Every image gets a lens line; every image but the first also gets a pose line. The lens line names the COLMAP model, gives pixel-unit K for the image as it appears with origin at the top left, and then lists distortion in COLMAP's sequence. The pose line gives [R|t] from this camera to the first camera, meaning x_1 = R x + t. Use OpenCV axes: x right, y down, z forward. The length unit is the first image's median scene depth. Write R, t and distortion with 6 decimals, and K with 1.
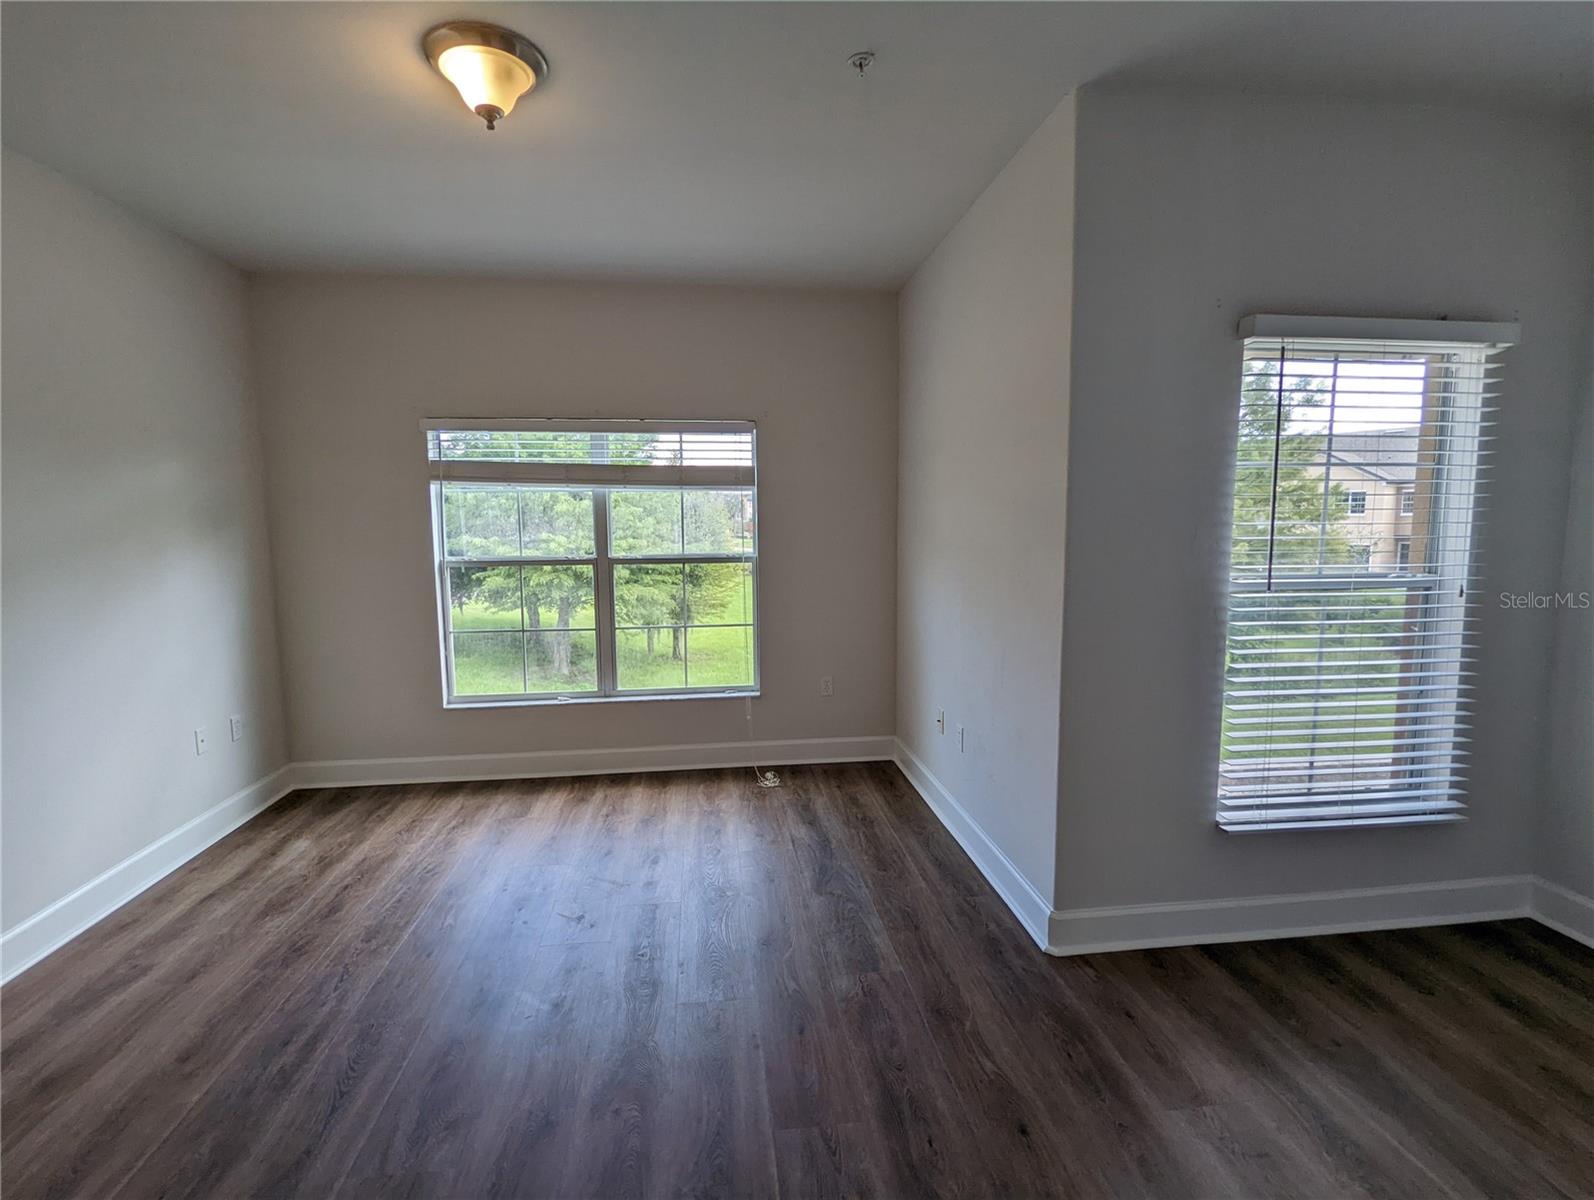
lens RADIAL K [[750.7, 0, 798.0], [0, 750.7, 595.1], [0, 0, 1]] dist [0.000115, -0.000446]
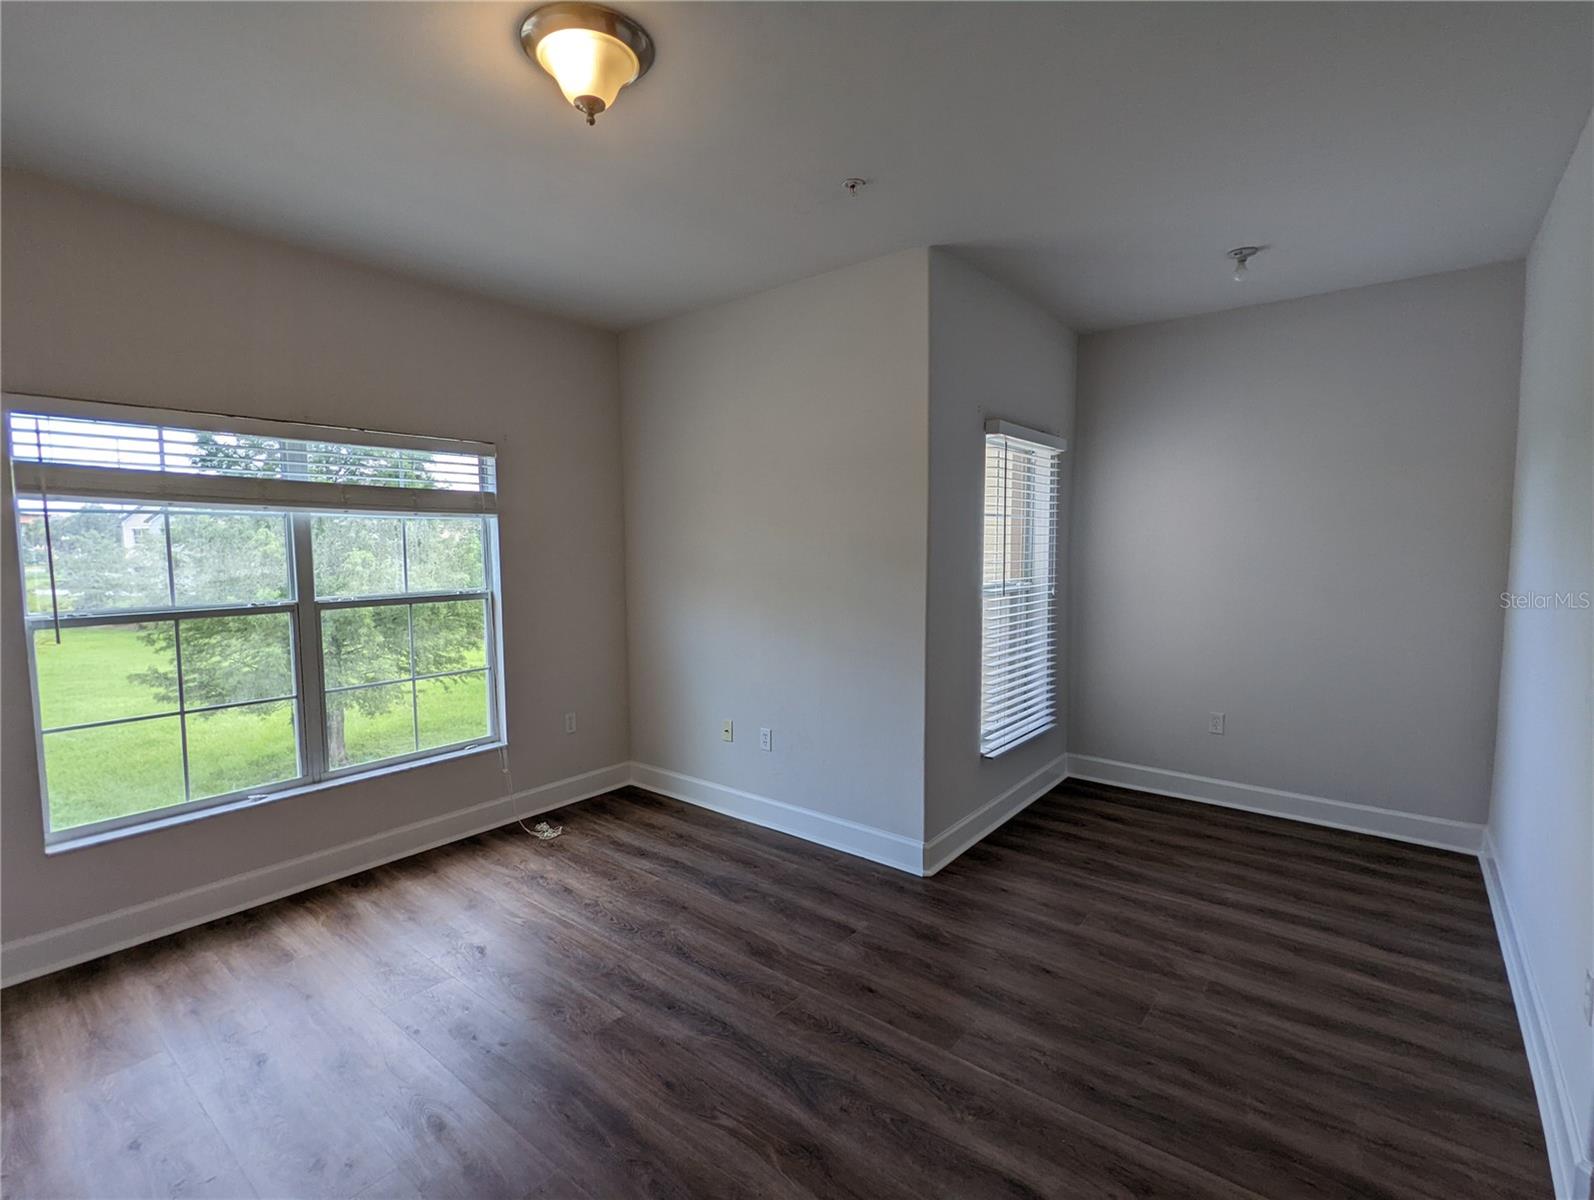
lens RADIAL K [[762.4, 0, 783.6], [0, 762.4, 603.3], [0, 0, 1]] dist [0.000494, 0.000520]
pose [[0.721016, -0.056085, 0.690645, -0.464928], [0.069069, 0.997572, 0.008903, -0.022976], [-0.689467, 0.041283, 0.723139, 0.105534]]
